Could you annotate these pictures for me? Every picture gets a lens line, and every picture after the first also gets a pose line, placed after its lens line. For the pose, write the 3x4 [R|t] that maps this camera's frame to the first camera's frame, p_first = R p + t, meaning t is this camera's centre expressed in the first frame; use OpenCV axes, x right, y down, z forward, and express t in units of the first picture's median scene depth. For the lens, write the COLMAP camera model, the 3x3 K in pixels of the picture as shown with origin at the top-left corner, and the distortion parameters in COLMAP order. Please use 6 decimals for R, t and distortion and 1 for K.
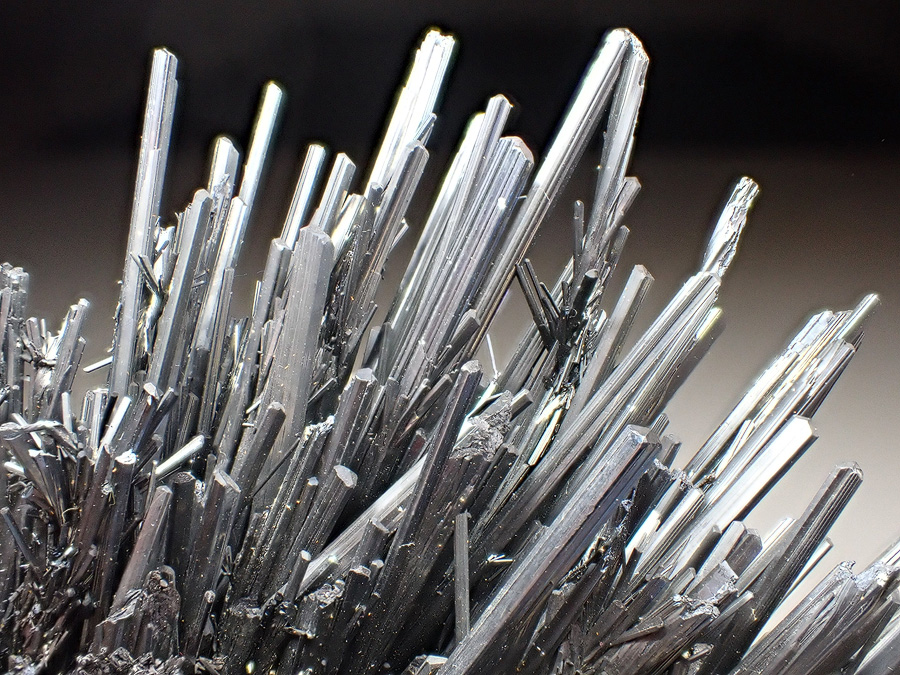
lens RADIAL K [[1123.2, 0, 450.0], [0, 1123.2, 337.5], [0, 0, 1]] dist [0.003782, -0.015818]
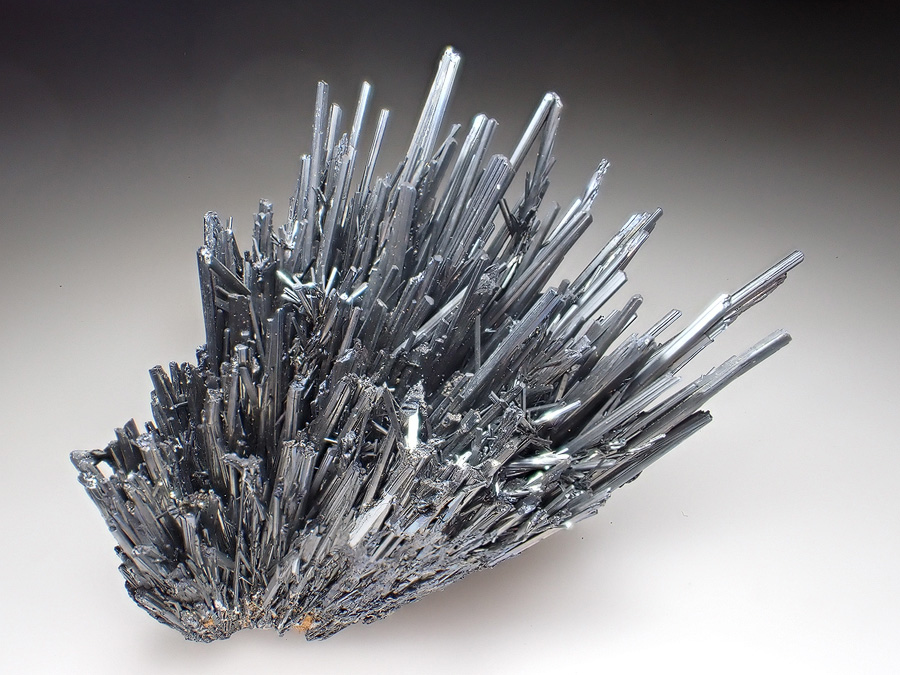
lens RADIAL K [[889.7, 0, 450.8], [0, 889.7, 331.6], [0, 0, 1]] dist [-0.013033, 0.007023]
pose [[0.997266, -0.010527, 0.073144, -0.182766], [-0.008722, 0.966118, 0.257954, -0.291355], [-0.073381, -0.257886, 0.963385, -0.811327]]
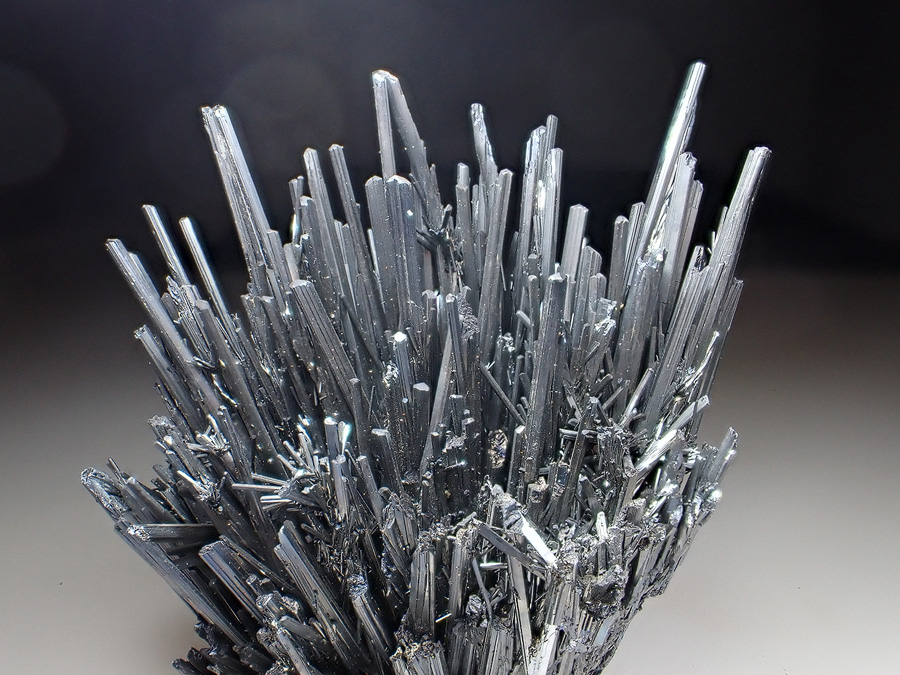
lens RADIAL K [[889.7, 0, 450.8], [0, 889.7, 331.6], [0, 0, 1]] dist [-0.013033, 0.007023]
pose [[0.745328, -0.619305, 0.246877, -0.349107], [0.524529, 0.773278, 0.356246, -0.422378], [-0.411529, -0.136026, 0.901188, -0.289784]]
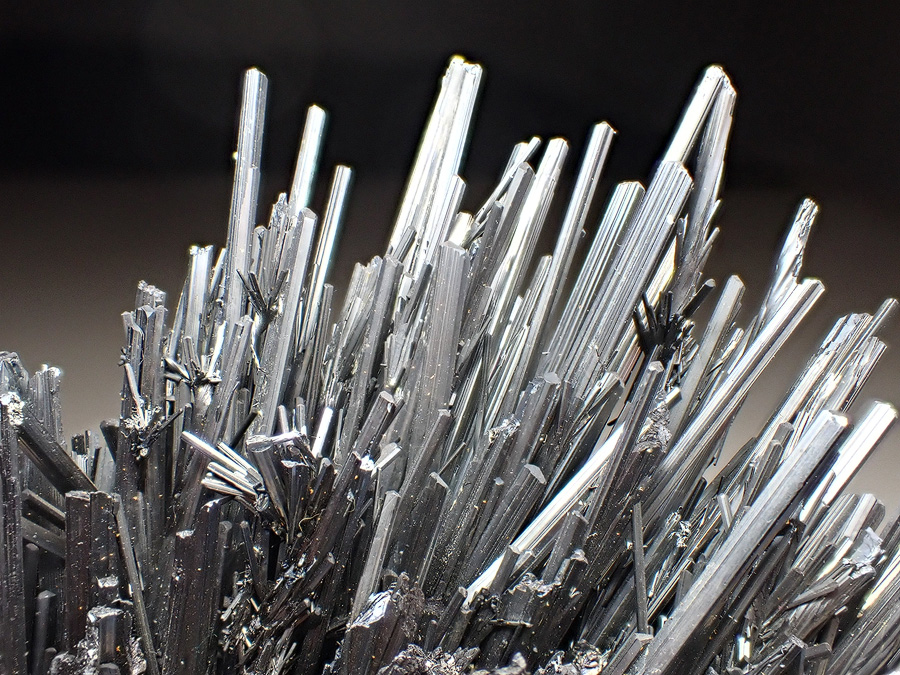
lens RADIAL K [[1123.2, 0, 450.0], [0, 1123.2, 337.5], [0, 0, 1]] dist [0.003782, -0.015818]
pose [[0.966053, -0.024739, 0.257155, -0.435104], [0.030952, 0.999318, -0.020141, 0.012479], [-0.256482, 0.027417, 0.966160, -0.013727]]
